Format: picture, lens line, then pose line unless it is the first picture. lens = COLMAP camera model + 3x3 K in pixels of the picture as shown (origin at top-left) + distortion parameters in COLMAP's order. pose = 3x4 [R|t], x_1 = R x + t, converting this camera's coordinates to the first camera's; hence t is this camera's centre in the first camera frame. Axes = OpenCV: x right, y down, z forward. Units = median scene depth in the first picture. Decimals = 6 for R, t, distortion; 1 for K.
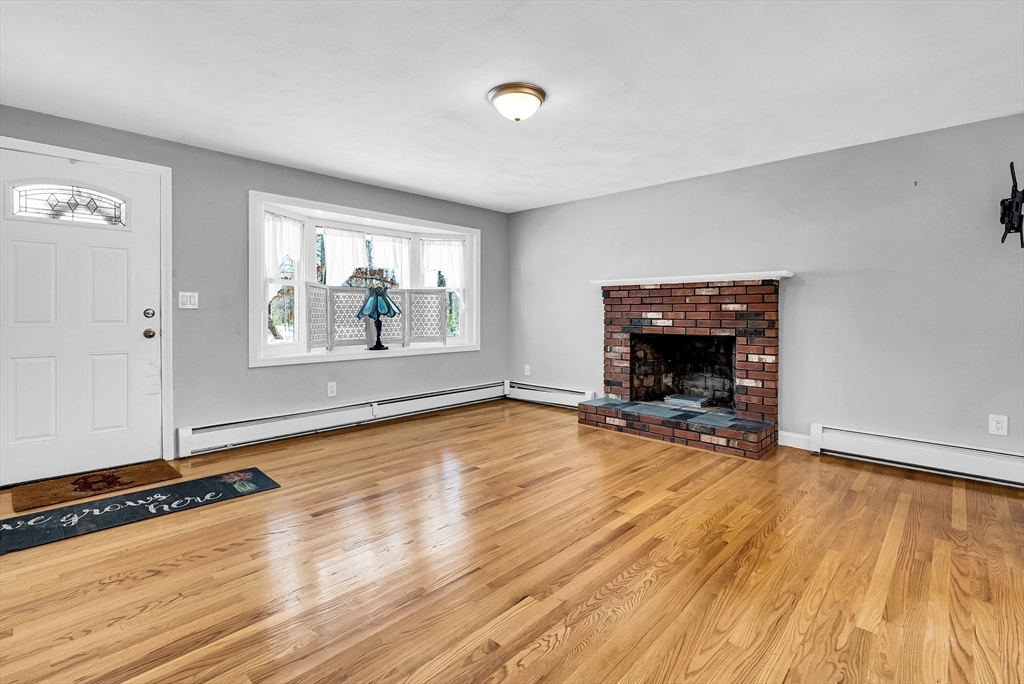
lens RADIAL K [[470.9, 0, 509.3], [0, 470.9, 325.2], [0, 0, 1]] dist [-0.010692, 0.000228]
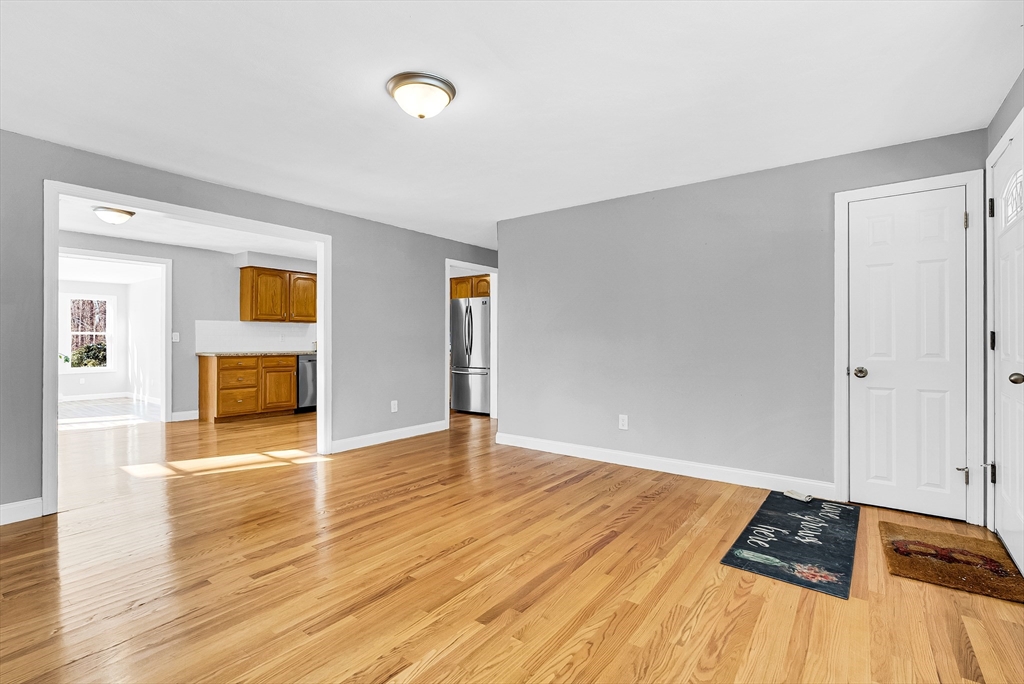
lens RADIAL K [[474.8, 0, 507.7], [0, 474.8, 340.5], [0, 0, 1]] dist [-0.013917, -0.000051]
pose [[-0.992702, -0.003935, -0.120532, -0.023768], [-0.007082, 0.999645, 0.025692, -0.034933], [0.120388, 0.026358, -0.992377, 1.240692]]
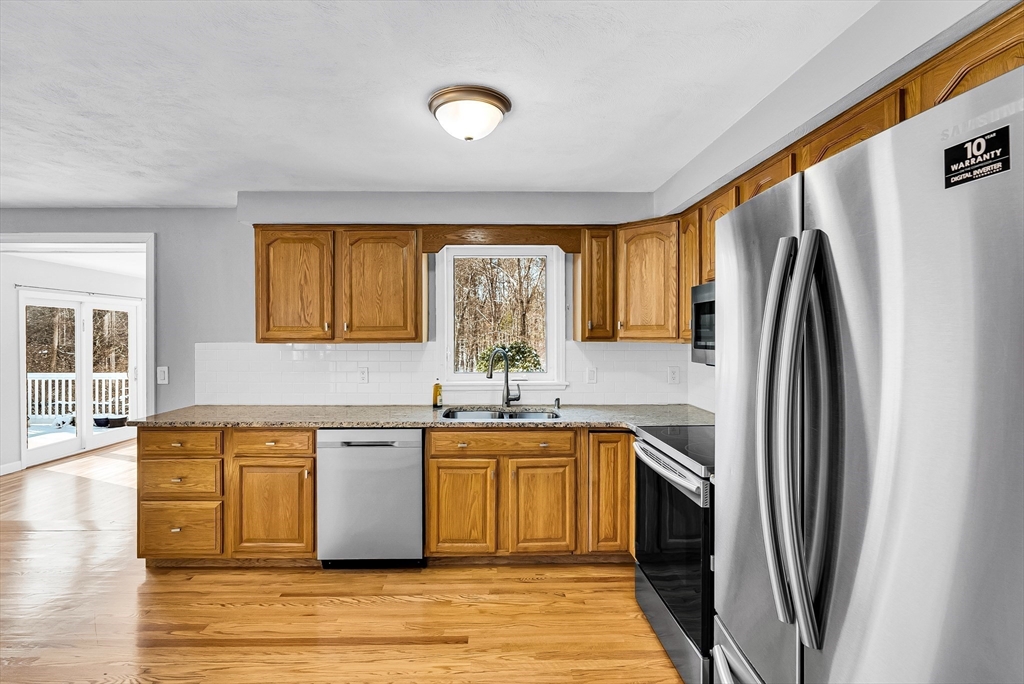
lens RADIAL K [[468.0, 0, 507.2], [0, 468.0, 338.0], [0, 0, 1]] dist [-0.007384, 0.000288]
pose [[-0.710163, -0.005228, 0.704018, -0.144030], [0.015783, 0.999603, 0.023344, -0.073263], [-0.703860, 0.027690, -0.709799, -0.235459]]
